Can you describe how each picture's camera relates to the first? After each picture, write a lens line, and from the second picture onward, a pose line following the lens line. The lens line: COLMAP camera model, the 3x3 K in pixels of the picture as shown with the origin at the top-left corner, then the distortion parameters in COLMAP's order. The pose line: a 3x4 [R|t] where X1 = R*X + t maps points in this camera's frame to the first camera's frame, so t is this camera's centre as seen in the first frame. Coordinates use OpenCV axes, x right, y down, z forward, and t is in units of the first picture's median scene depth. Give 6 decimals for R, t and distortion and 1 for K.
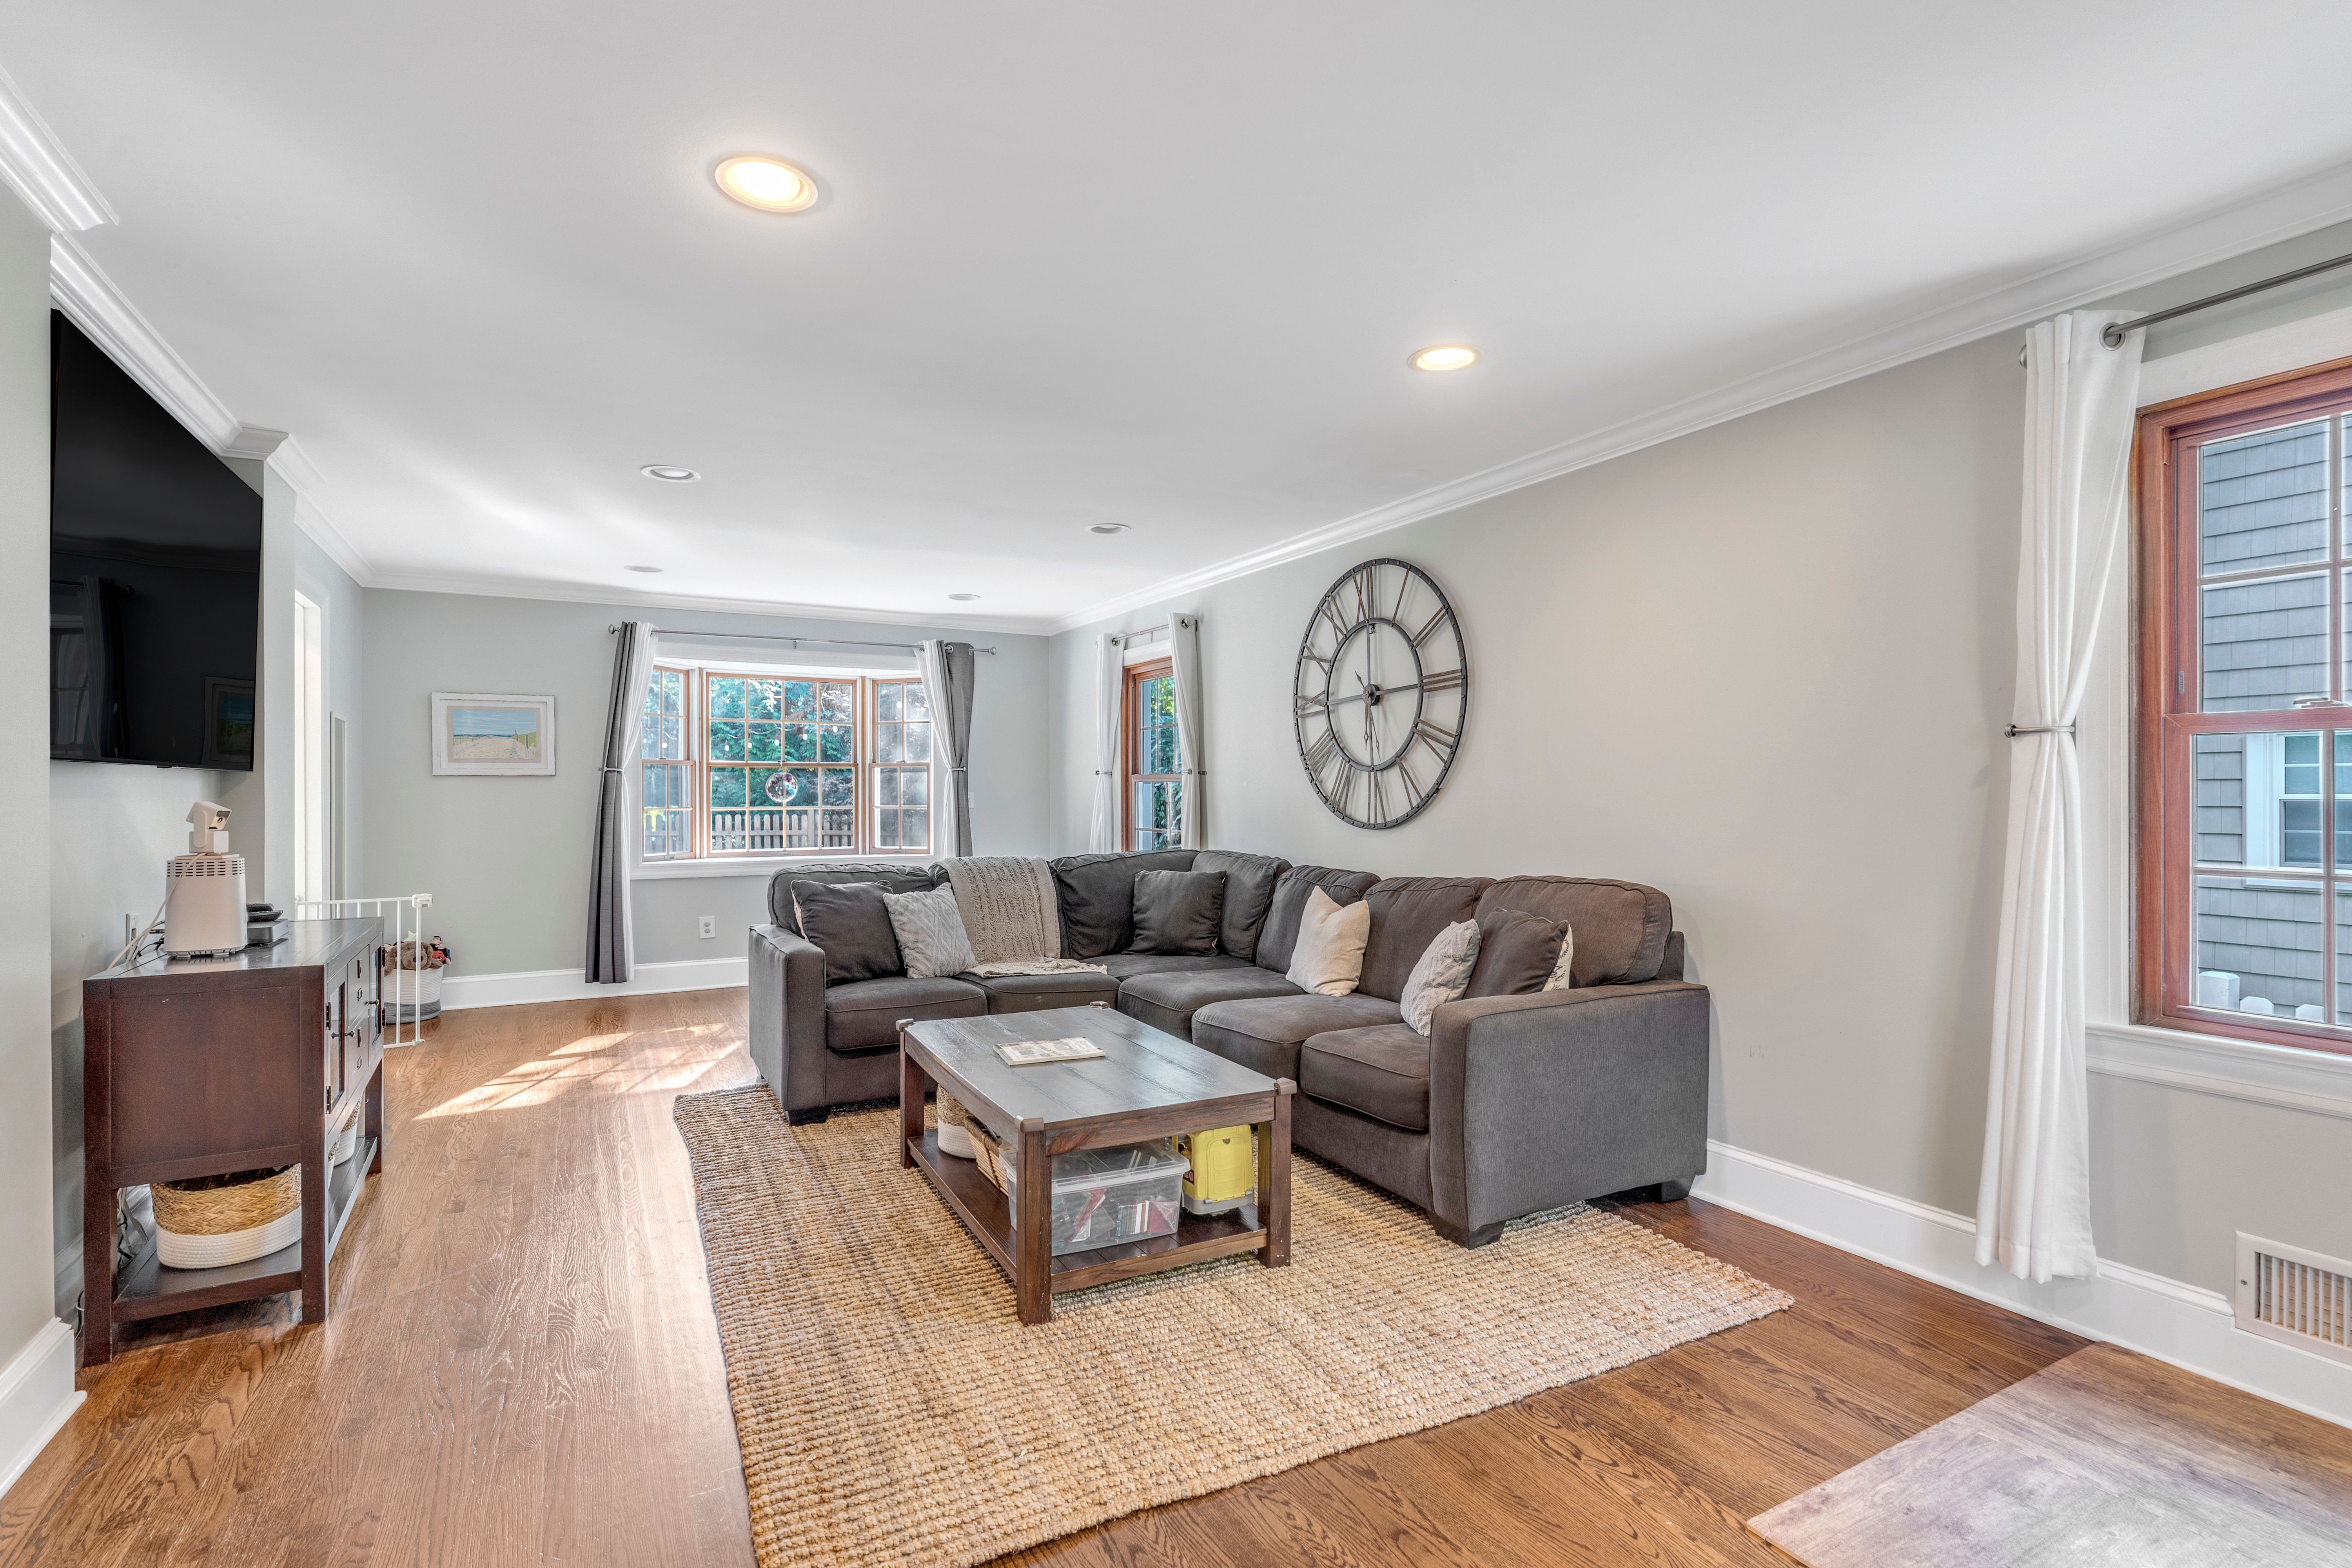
lens RADIAL K [[1090.8, 0, 1176.0], [0, 1090.8, 784.0], [0, 0, 1]] dist [-0.017870, 0.000237]
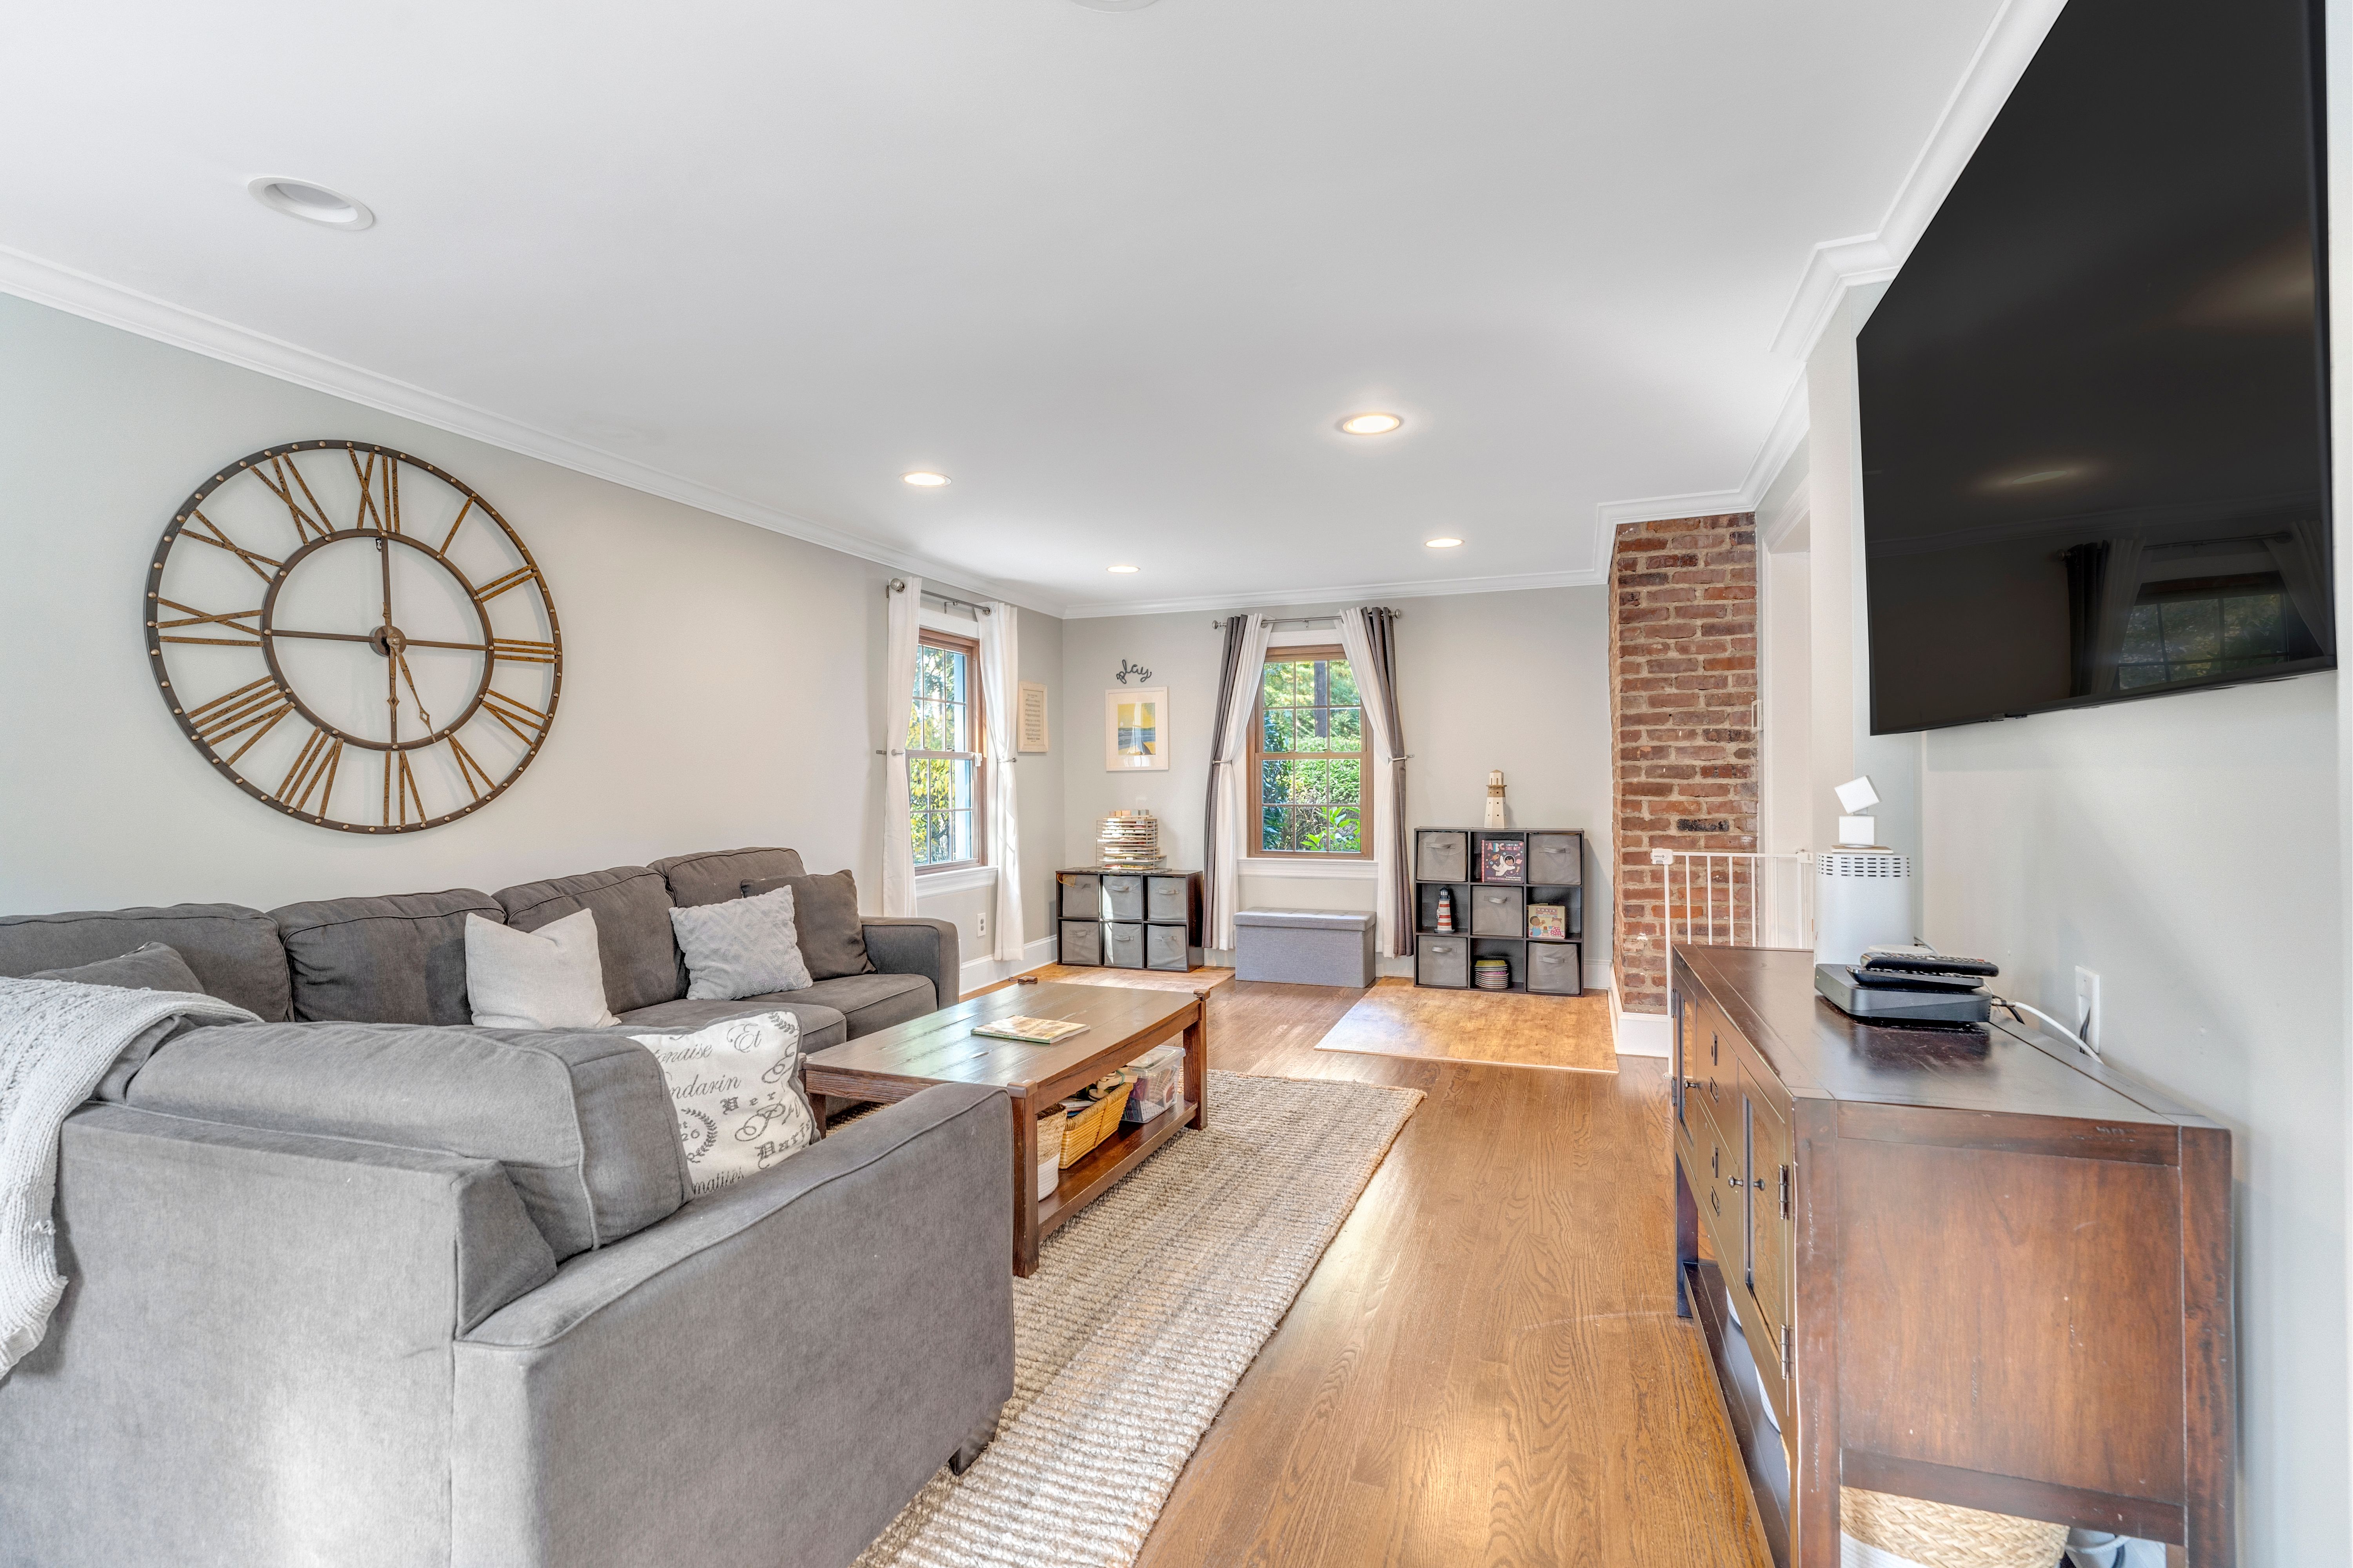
lens RADIAL K [[1067.0, 0, 1176.5], [0, 1067.0, 784.0], [0, 0, 1]] dist [-0.000717, -0.000114]
pose [[-0.654352, 0.003190, 0.756183, -0.671483], [0.002295, 0.999995, -0.002233, 0.012094], [-0.756186, 0.000275, -0.654356, 1.078978]]
